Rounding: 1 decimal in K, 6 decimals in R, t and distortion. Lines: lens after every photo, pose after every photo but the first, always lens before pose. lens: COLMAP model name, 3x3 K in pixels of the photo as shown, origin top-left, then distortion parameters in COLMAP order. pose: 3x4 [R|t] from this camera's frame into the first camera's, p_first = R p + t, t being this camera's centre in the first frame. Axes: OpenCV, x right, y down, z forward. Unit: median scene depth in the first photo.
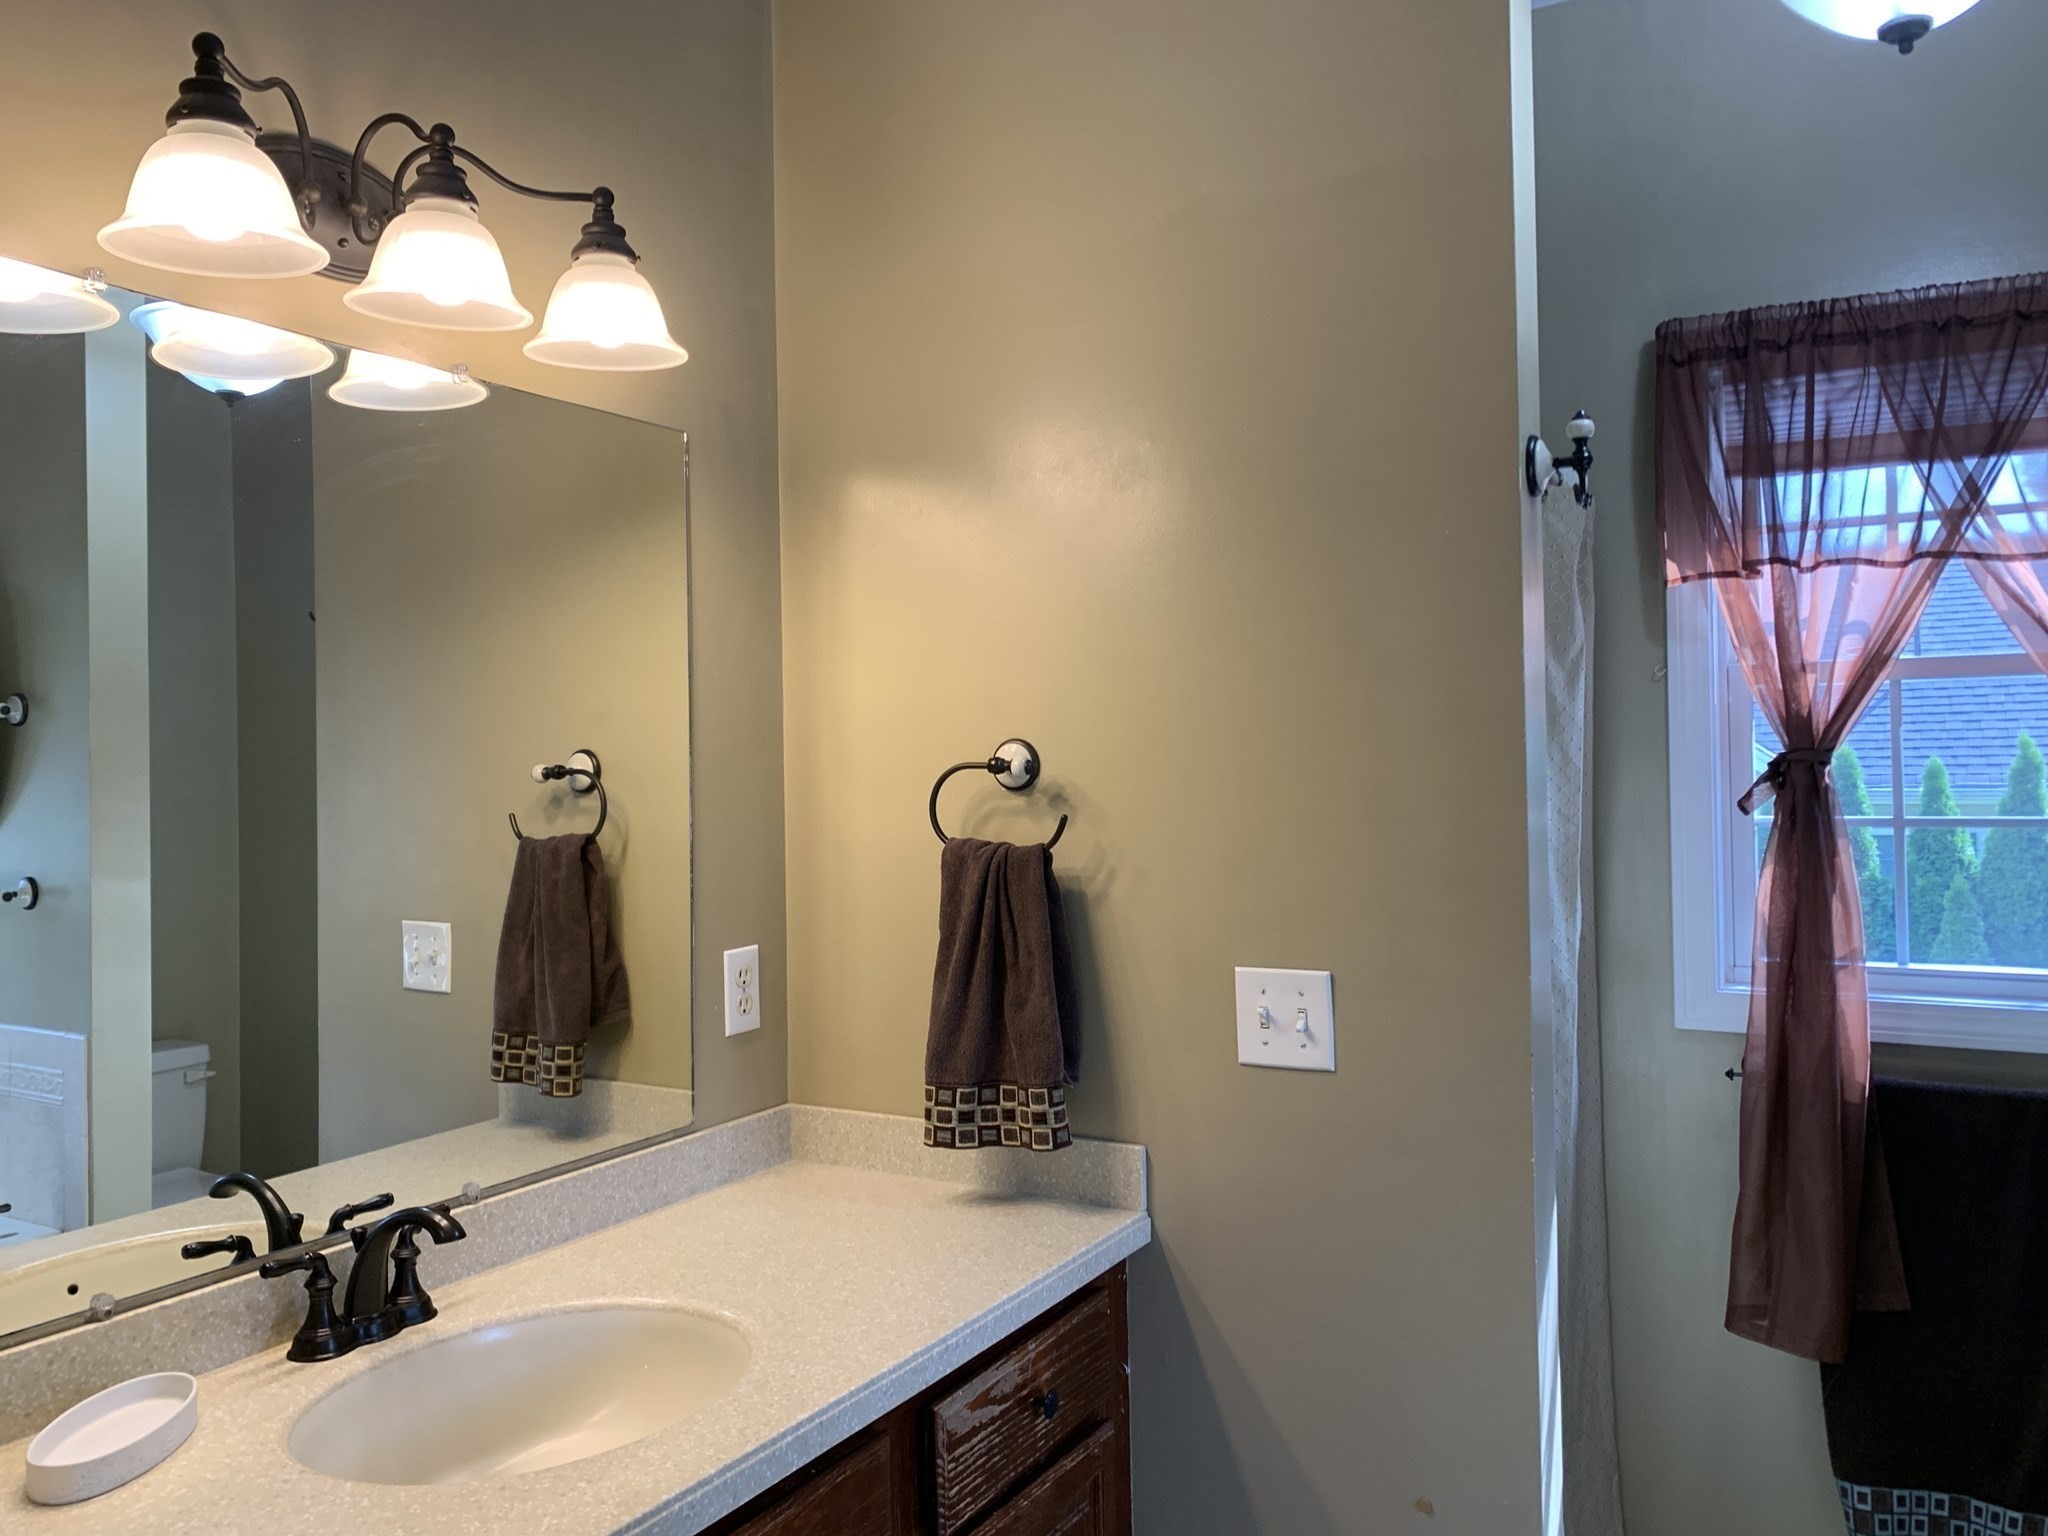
lens RADIAL K [[1606.5, 0, 1014.2], [0, 1606.5, 765.4], [0, 0, 1]] dist [0.028705, -0.054734]
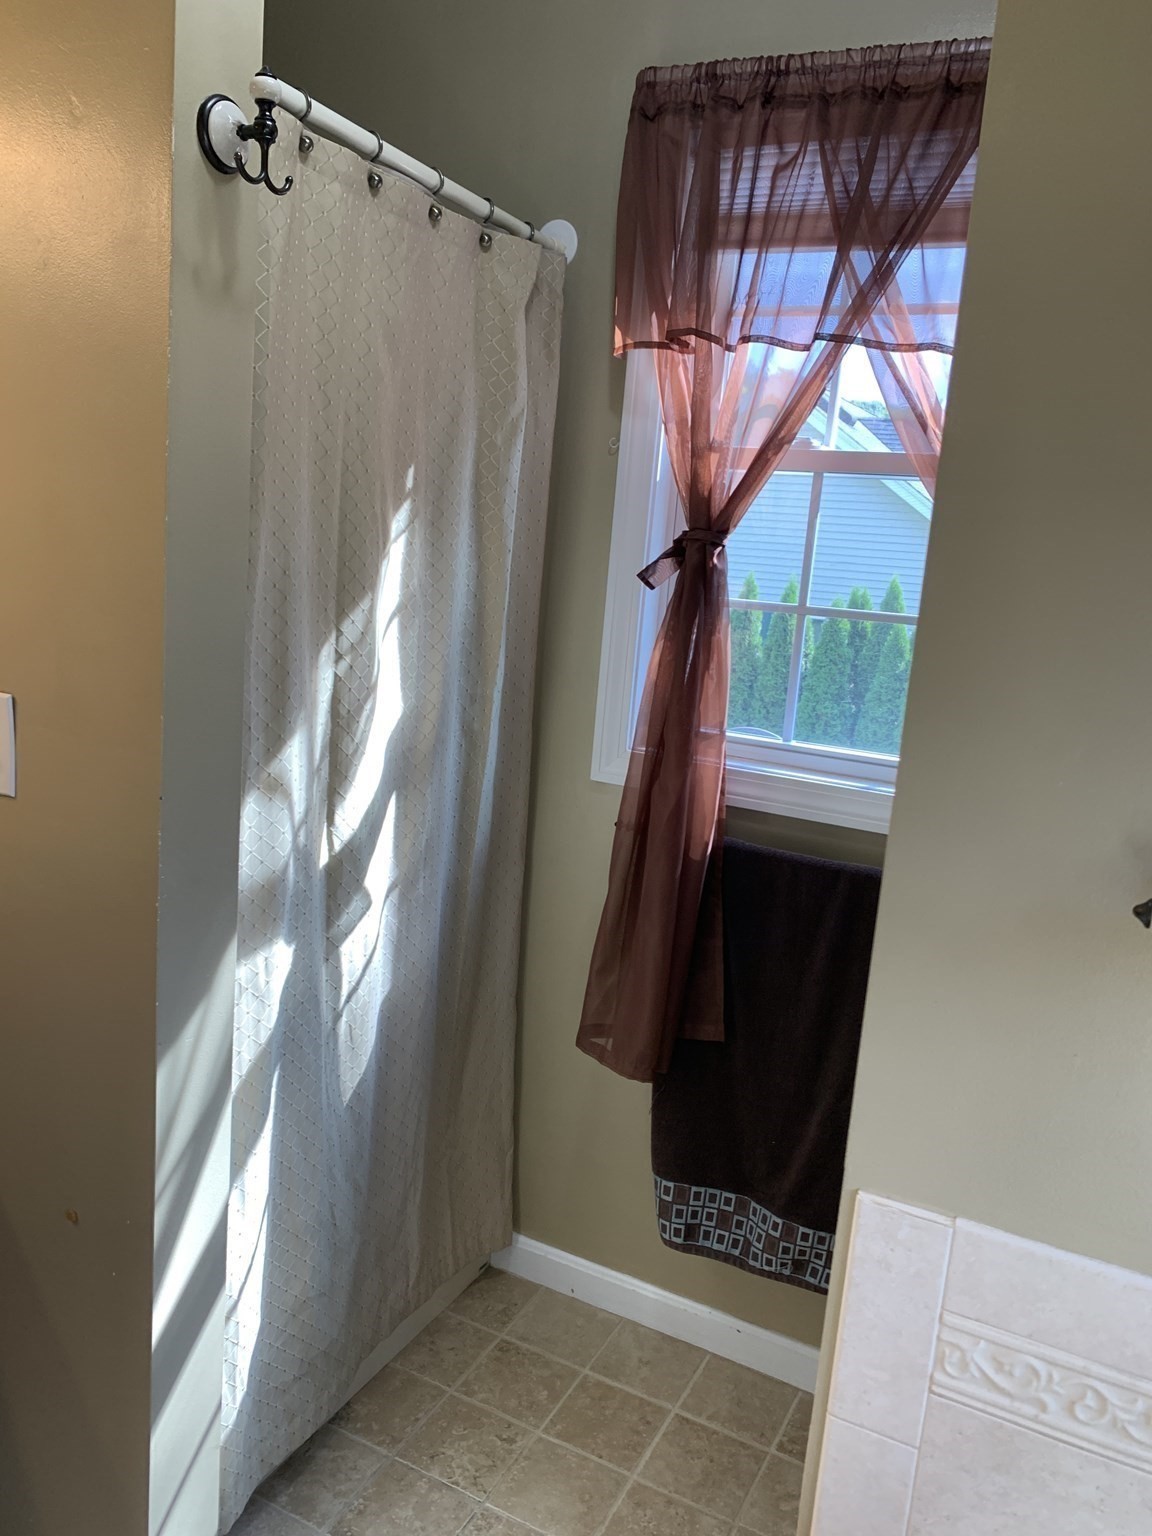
lens RADIAL K [[1204.9, 0, 569.5], [0, 1204.9, 801.4], [0, 0, 1]] dist [0.028705, -0.054734]
pose [[0.993903, 0.079801, 0.076085, 0.363307], [-0.094067, 0.973689, 0.207558, 0.007832], [-0.057520, -0.213449, 0.975259, 0.210983]]
